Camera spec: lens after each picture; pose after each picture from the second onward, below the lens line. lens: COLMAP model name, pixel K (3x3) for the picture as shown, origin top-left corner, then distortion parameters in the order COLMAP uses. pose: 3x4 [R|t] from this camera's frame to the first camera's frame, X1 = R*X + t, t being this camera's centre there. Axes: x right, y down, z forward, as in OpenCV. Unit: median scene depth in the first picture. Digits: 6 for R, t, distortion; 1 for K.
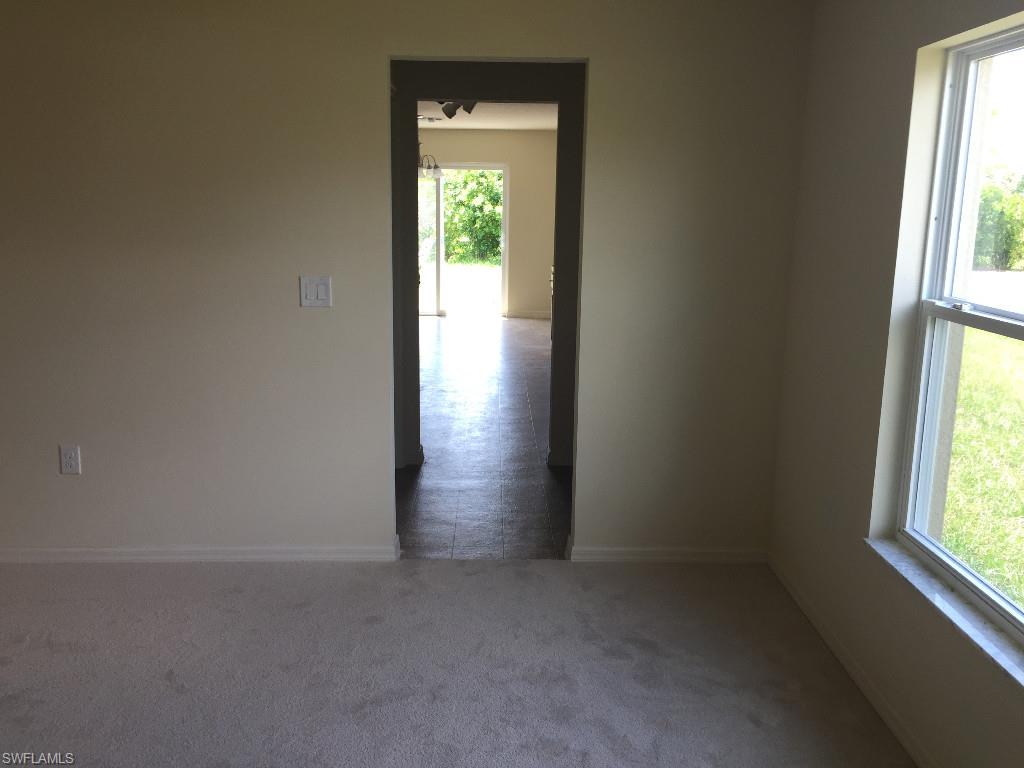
lens RADIAL K [[877.9, 0, 511.7], [0, 877.9, 380.2], [0, 0, 1]] dist [0.067341, -0.098284]
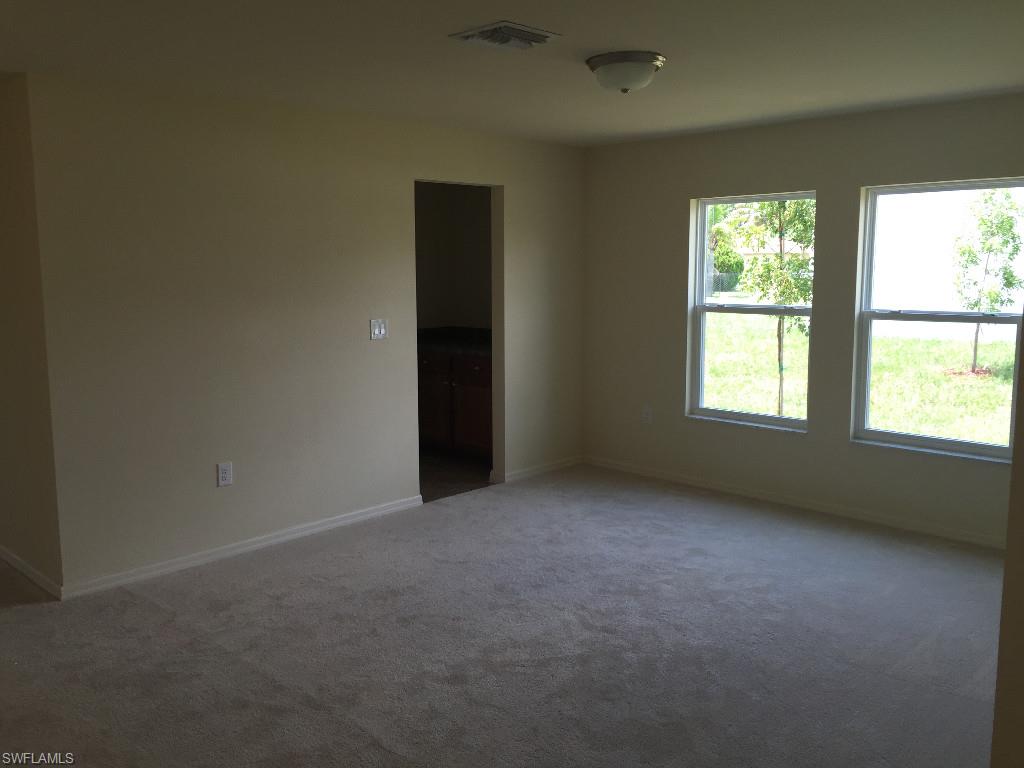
lens RADIAL K [[877.9, 0, 512.6], [0, 877.9, 384.8], [0, 0, 1]] dist [0.067341, -0.098284]
pose [[0.712192, -0.114906, 0.692516, -1.131290], [0.155129, 0.987884, 0.004379, 0.022517], [-0.684629, 0.104311, 0.721389, -0.229435]]
